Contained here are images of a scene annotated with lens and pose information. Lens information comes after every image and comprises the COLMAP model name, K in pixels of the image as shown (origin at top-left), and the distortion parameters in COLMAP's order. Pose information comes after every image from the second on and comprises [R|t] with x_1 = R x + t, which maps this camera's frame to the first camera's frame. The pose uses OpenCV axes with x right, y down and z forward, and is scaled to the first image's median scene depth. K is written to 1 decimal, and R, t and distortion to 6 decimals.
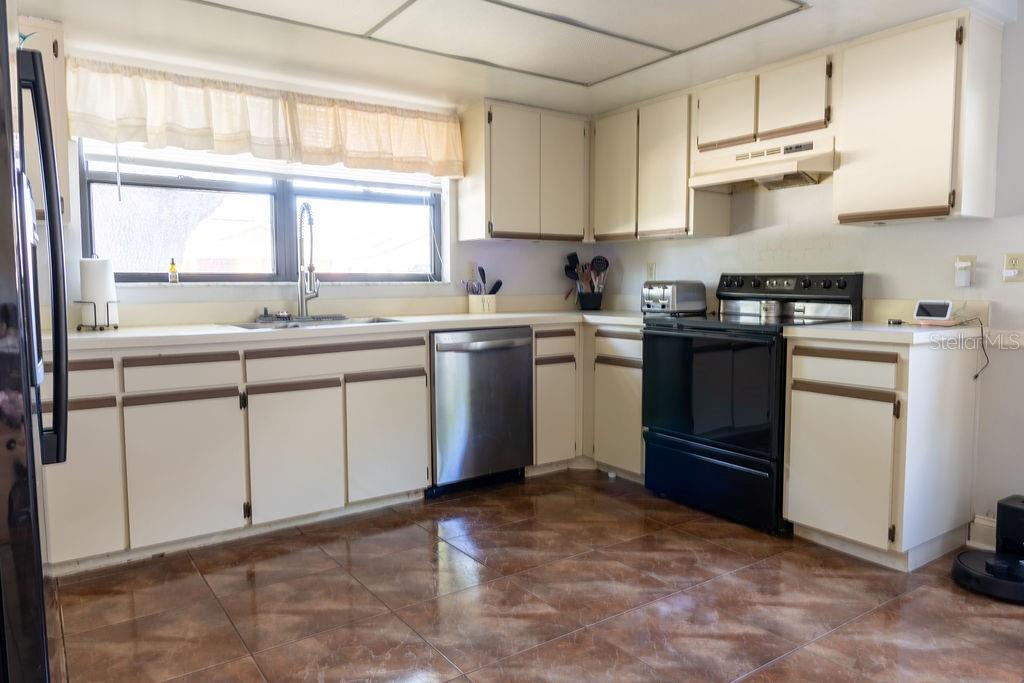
lens RADIAL K [[685.6, 0, 520.6], [0, 685.6, 340.2], [0, 0, 1]] dist [0.011601, -0.016615]
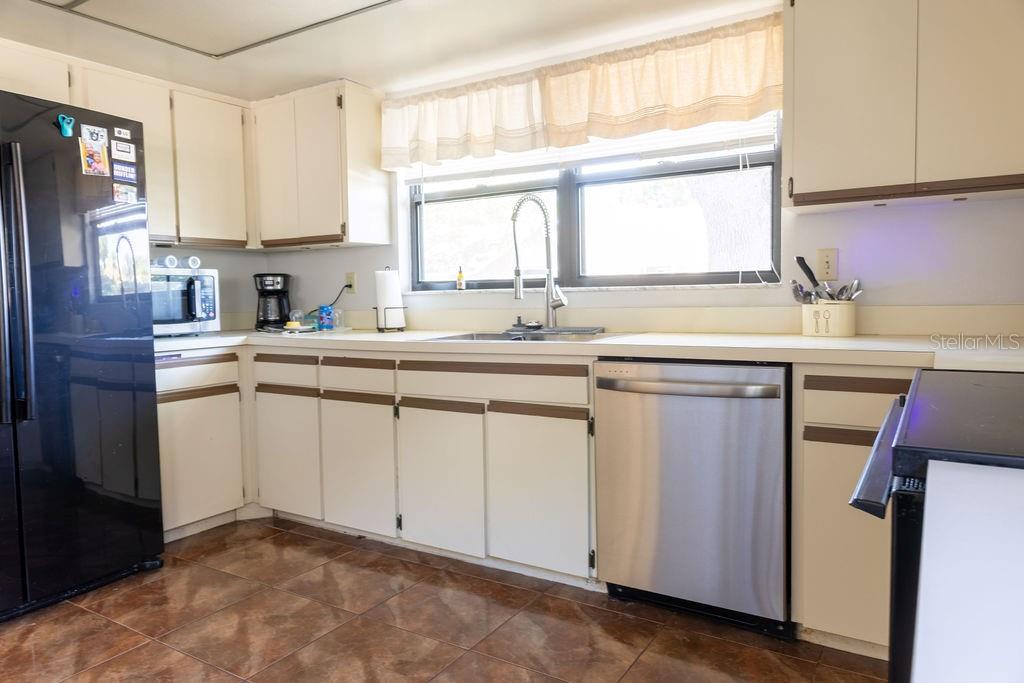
lens RADIAL K [[685.6, 0, 509.2], [0, 685.6, 339.1], [0, 0, 1]] dist [0.011601, -0.016615]
pose [[0.374468, 0.058342, -0.925403, 0.550407], [-0.061550, 0.997381, 0.037973, -0.060122], [0.925195, 0.042738, 0.377078, 0.764531]]
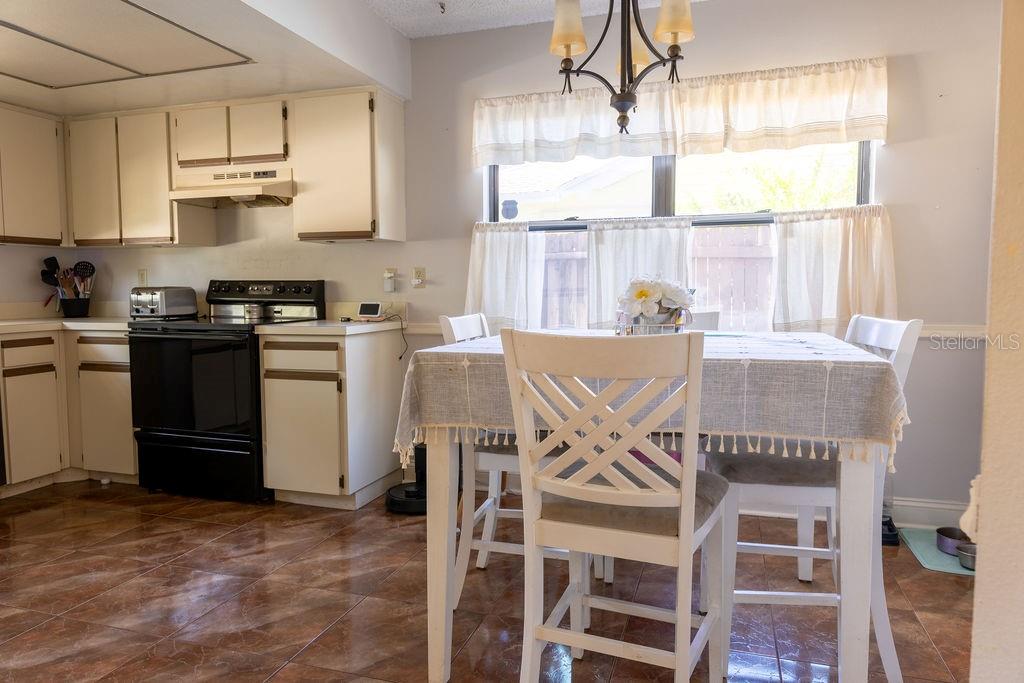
lens RADIAL K [[685.6, 0, 519.2], [0, 685.6, 339.4], [0, 0, 1]] dist [0.011601, -0.016615]
pose [[0.806762, -0.044484, 0.589199, 0.047294], [0.050236, 0.998715, 0.006616, 0.017218], [-0.588737, 0.024261, 0.807961, -0.200045]]
